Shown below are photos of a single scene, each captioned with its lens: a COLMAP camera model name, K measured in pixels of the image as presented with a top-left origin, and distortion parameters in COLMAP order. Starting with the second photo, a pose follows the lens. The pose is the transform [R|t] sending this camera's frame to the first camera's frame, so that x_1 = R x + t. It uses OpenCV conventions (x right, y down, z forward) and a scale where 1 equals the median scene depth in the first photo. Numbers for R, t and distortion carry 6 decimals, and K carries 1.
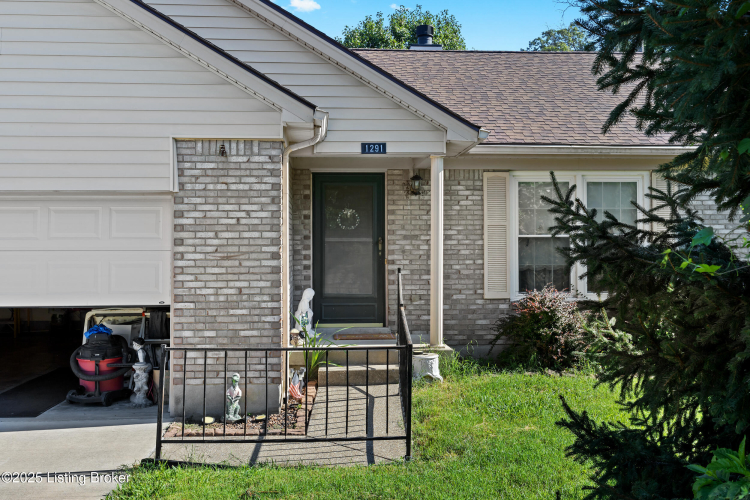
lens RADIAL K [[707.9, 0, 371.5], [0, 707.9, 240.7], [0, 0, 1]] dist [0.002493, 0.006942]
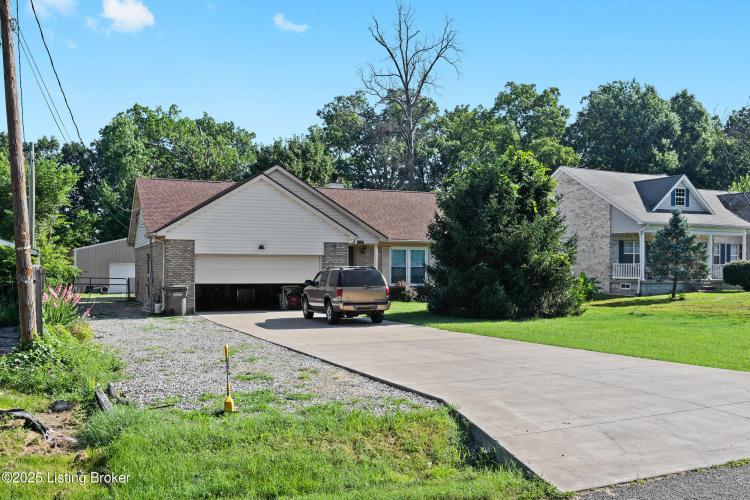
lens RADIAL K [[726.6, 0, 374.1], [0, 726.6, 297.6], [0, 0, 1]] dist [-0.003049, 0.000974]
pose [[0.946464, -0.007651, 0.322719, -1.082427], [-0.007223, 0.998967, 0.044865, -0.013140], [-0.322728, -0.044795, 0.945431, -2.448305]]
